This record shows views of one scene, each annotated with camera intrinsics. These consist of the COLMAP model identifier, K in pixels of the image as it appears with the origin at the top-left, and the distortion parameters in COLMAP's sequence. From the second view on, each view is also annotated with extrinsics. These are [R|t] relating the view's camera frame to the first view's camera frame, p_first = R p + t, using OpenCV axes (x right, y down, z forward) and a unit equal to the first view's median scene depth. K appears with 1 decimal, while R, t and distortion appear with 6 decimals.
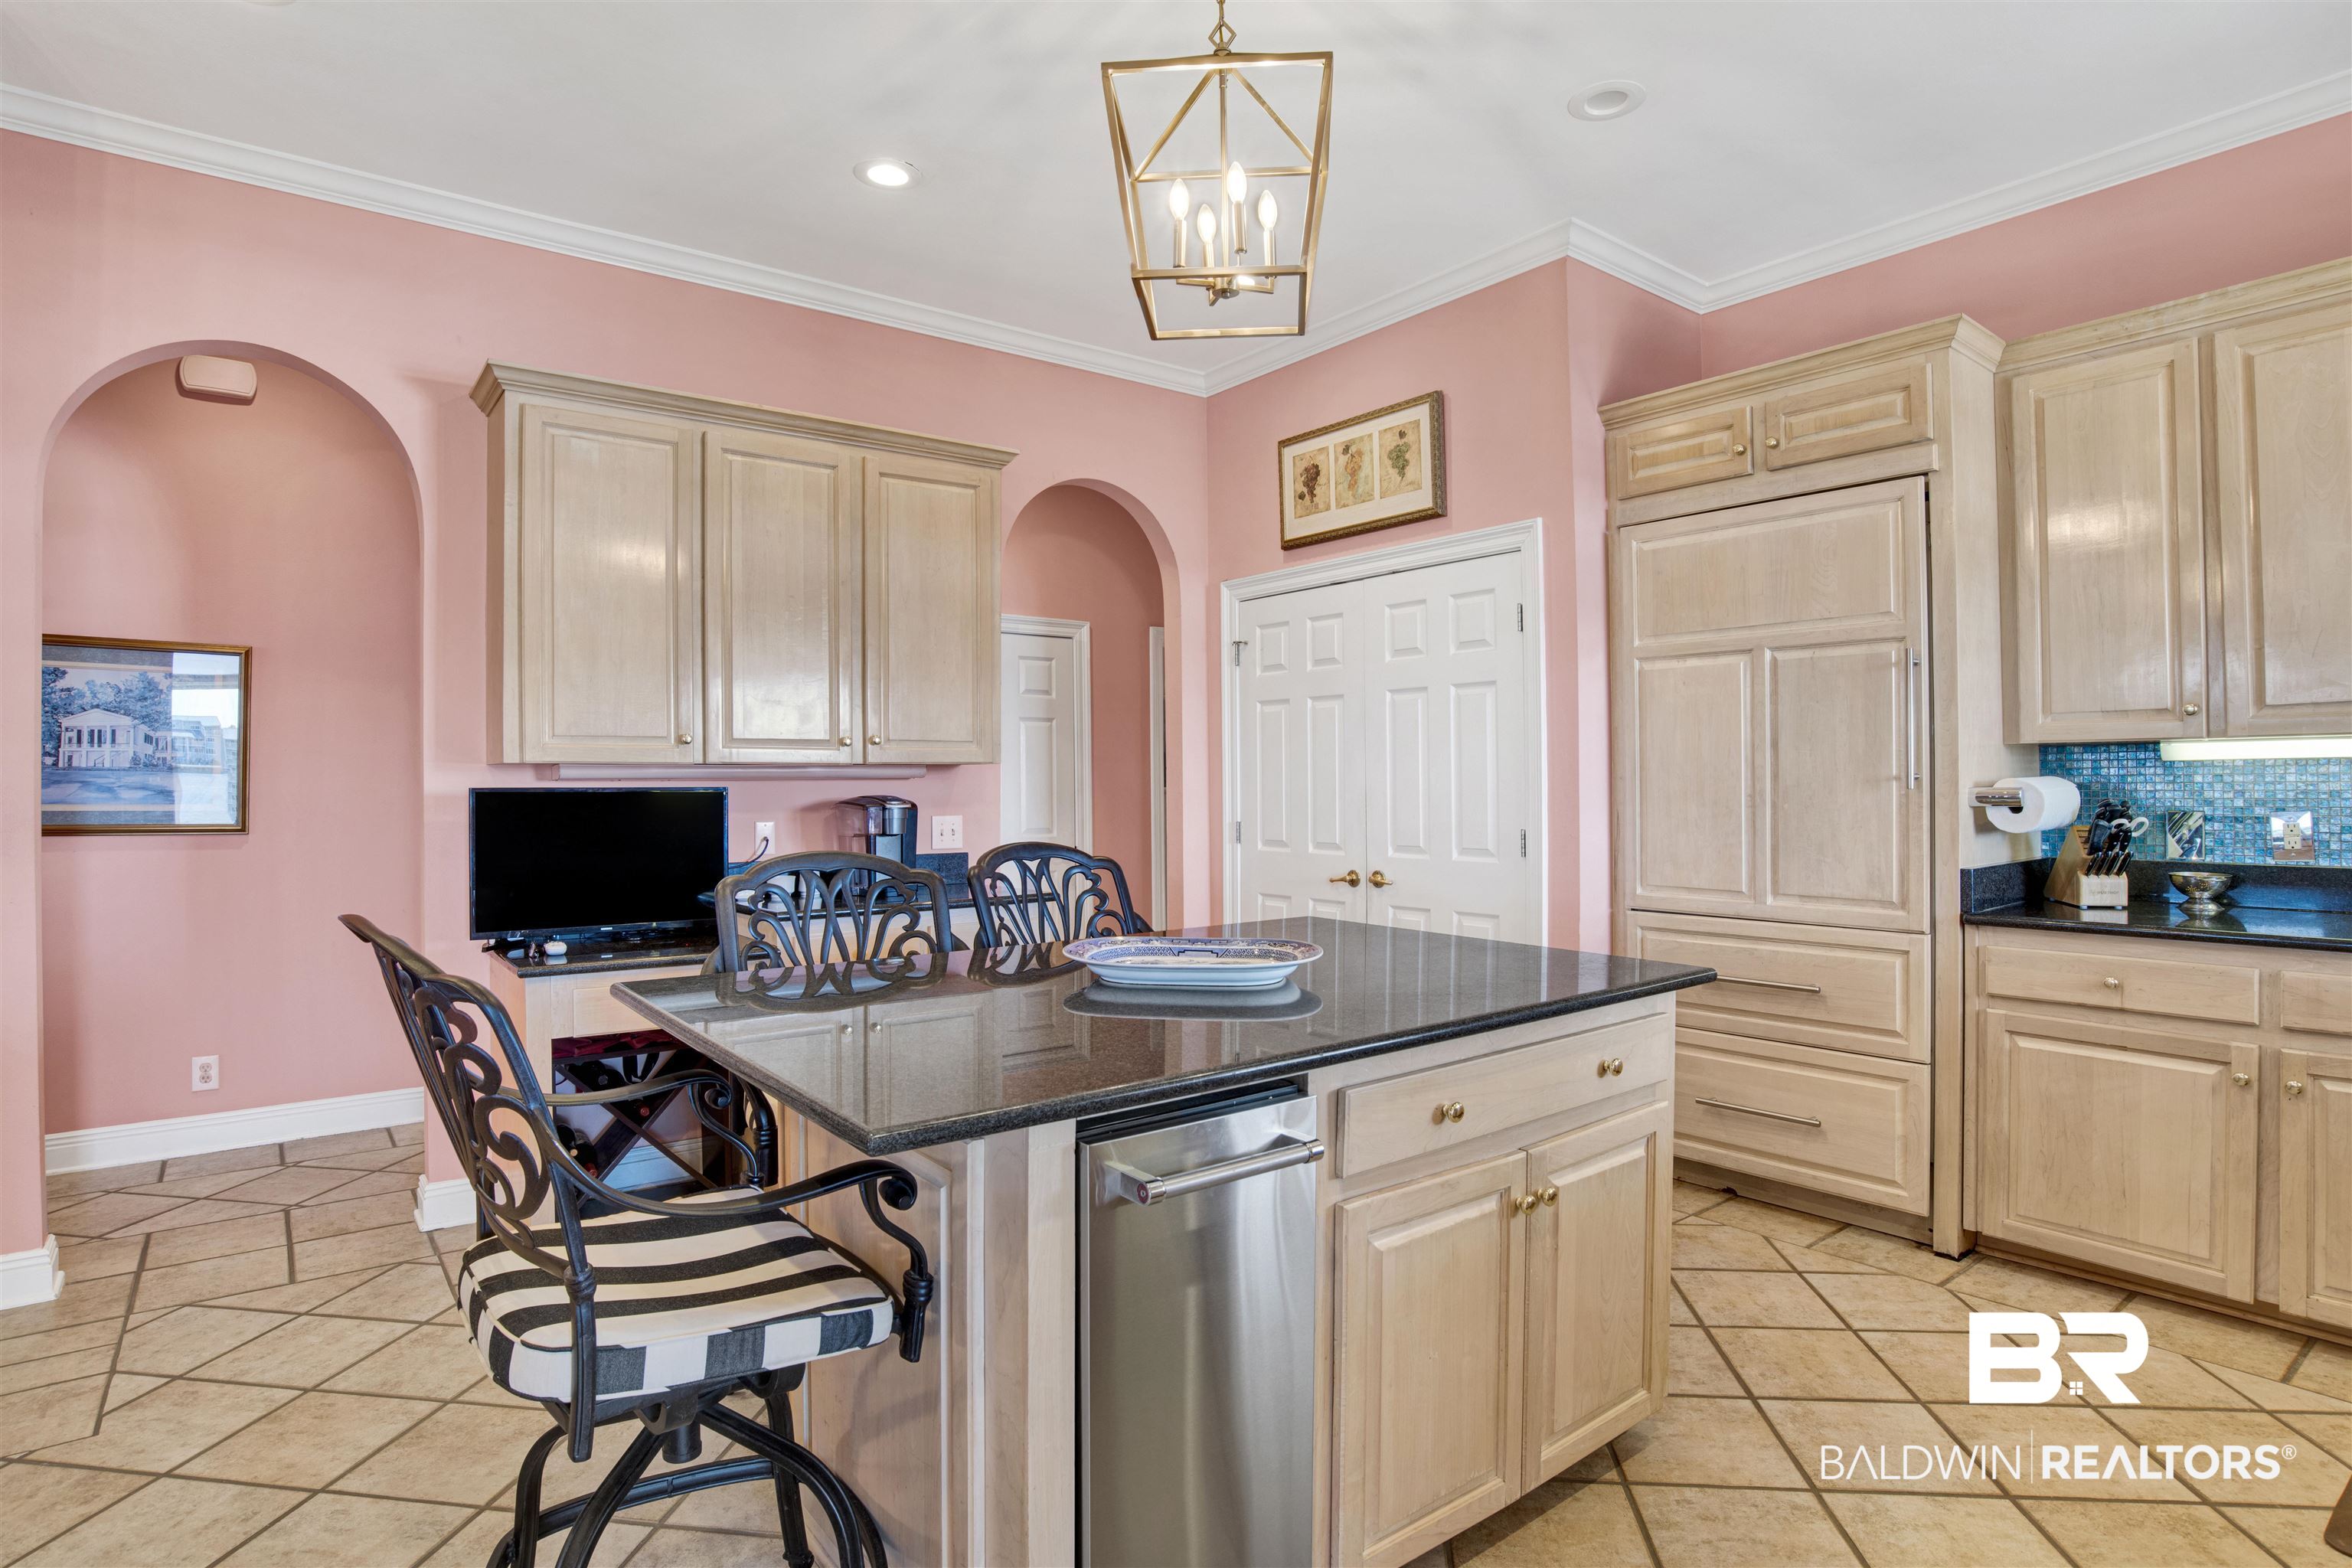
lens RADIAL K [[1231.2, 0, 1173.9], [0, 1231.2, 770.2], [0, 0, 1]] dist [-0.062067, 0.021725]
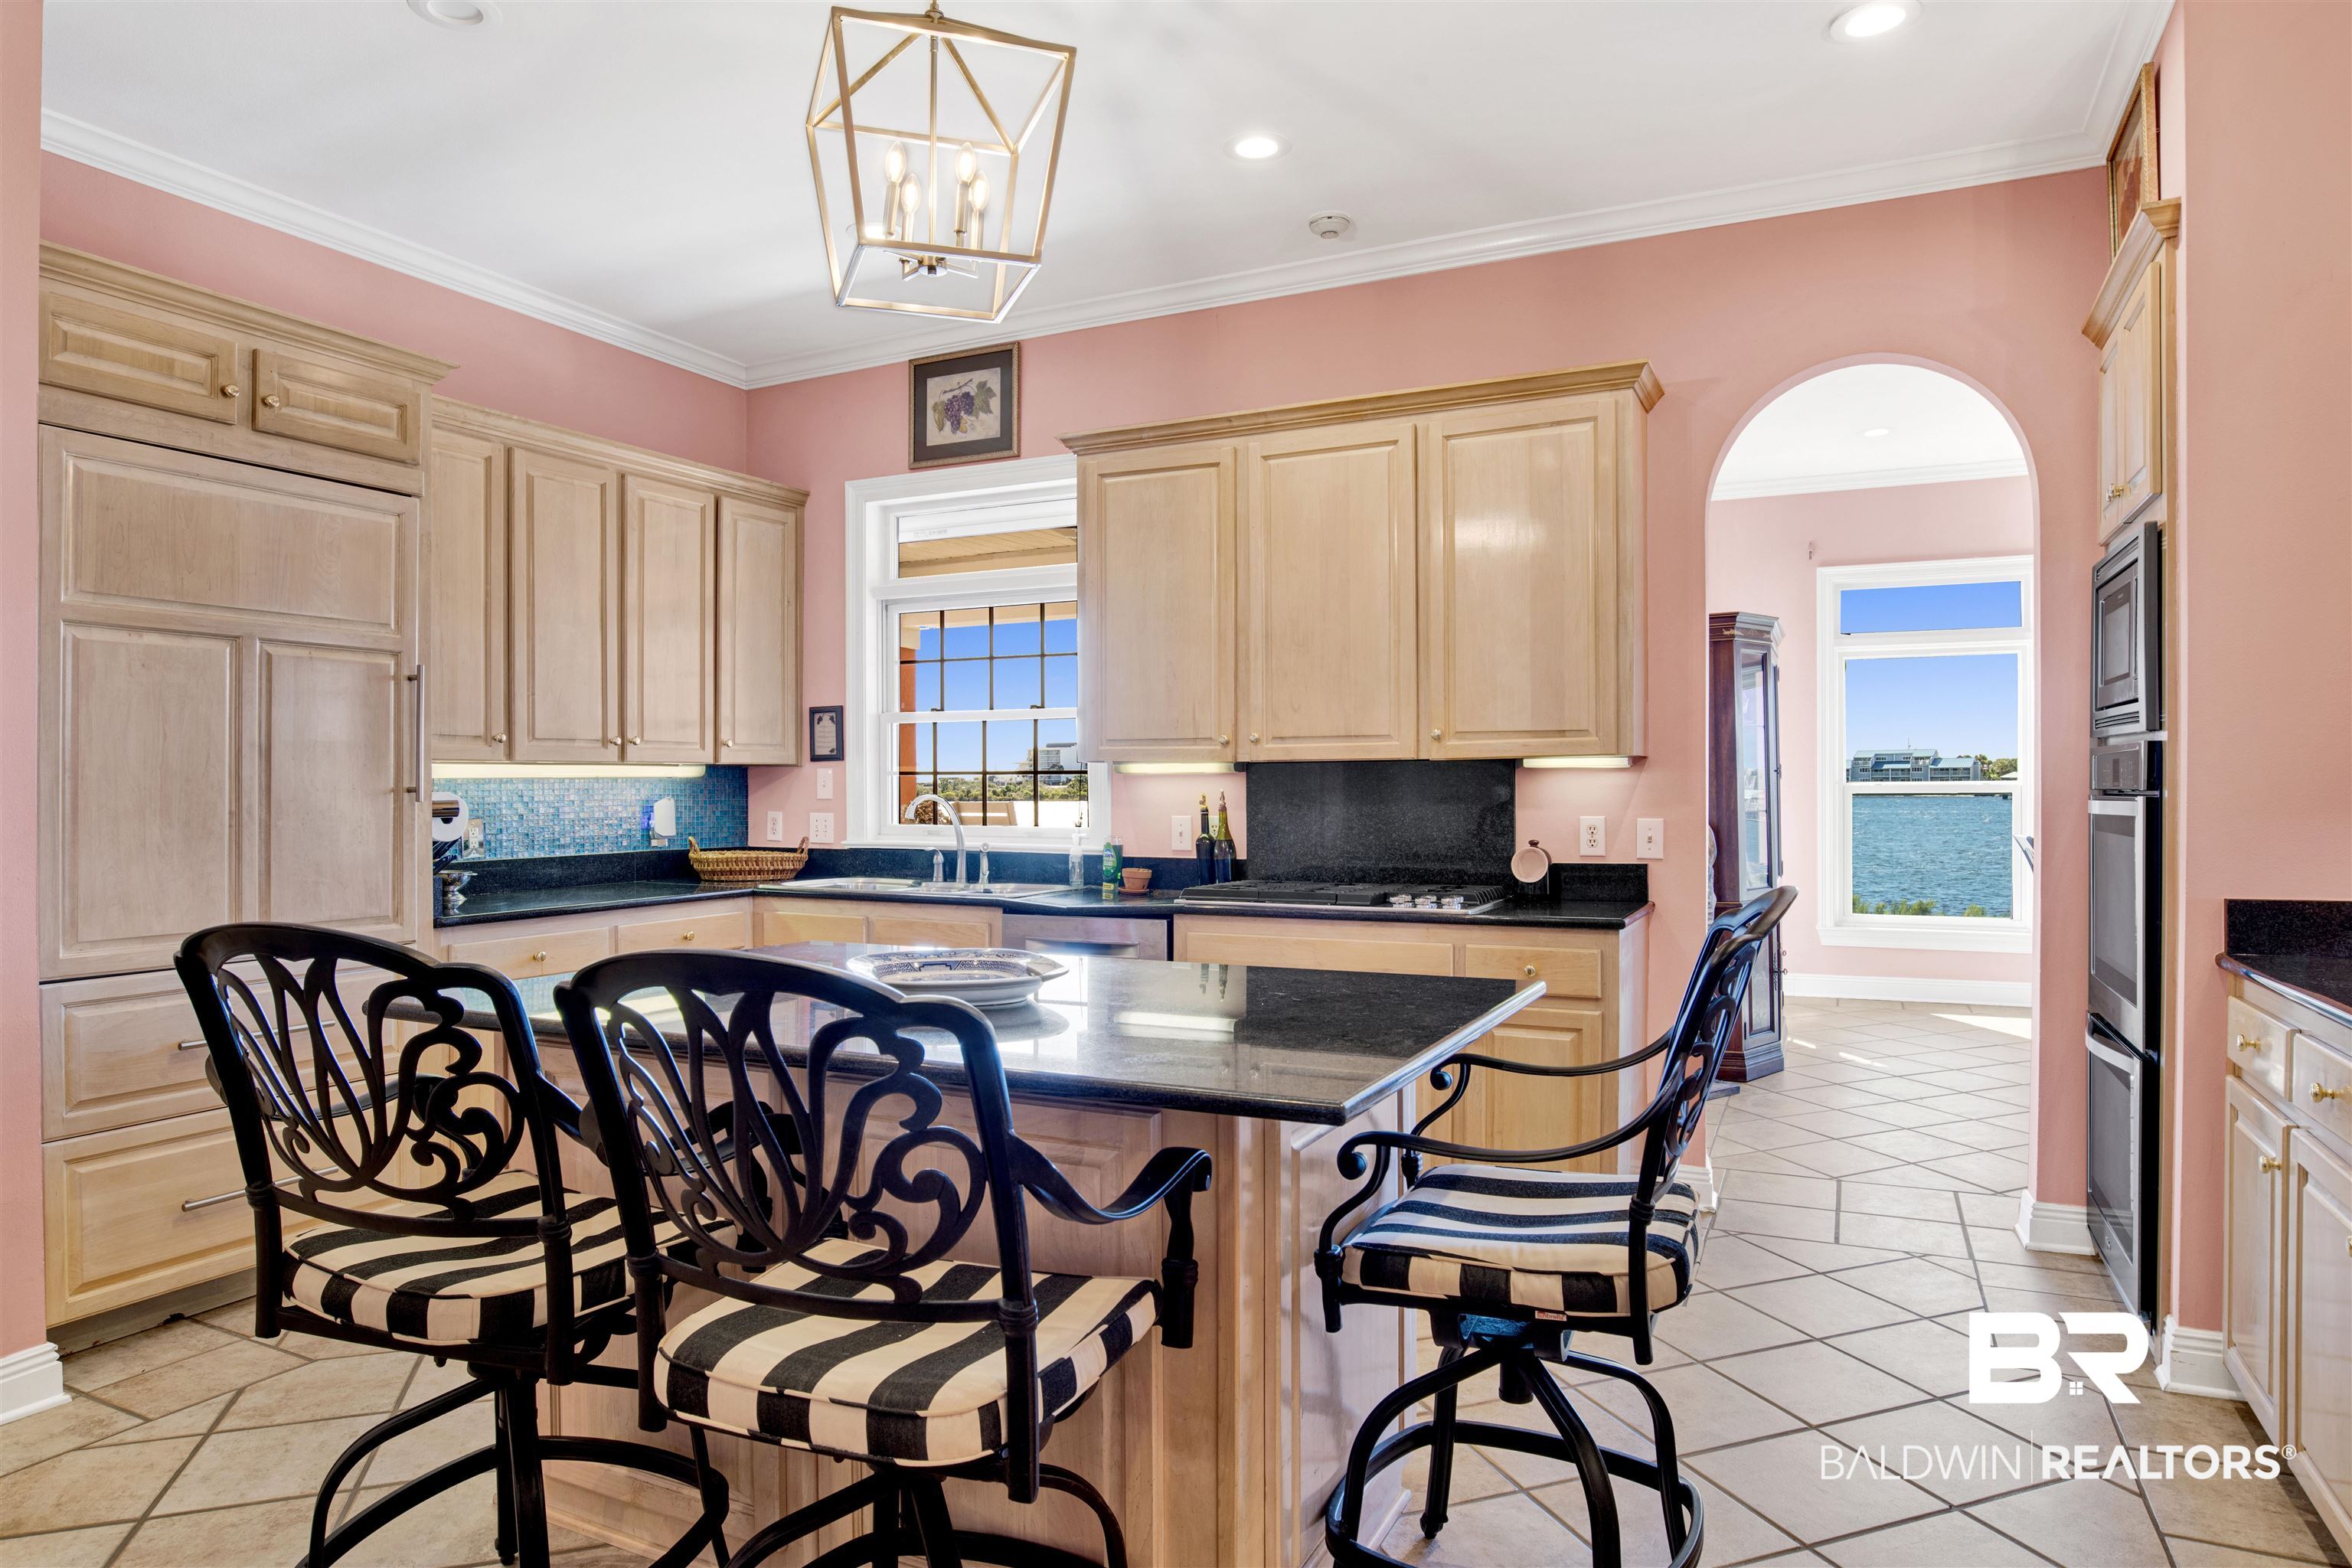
lens RADIAL K [[1409.2, 0, 1147.6], [0, 1409.2, 774.8], [0, 0, 1]] dist [-0.041087, 0.001718]
pose [[-0.434838, 0.018709, 0.900314, -0.692075], [0.003762, 0.999813, -0.018959, 0.016107], [-0.900501, -0.004857, -0.434827, 0.912874]]
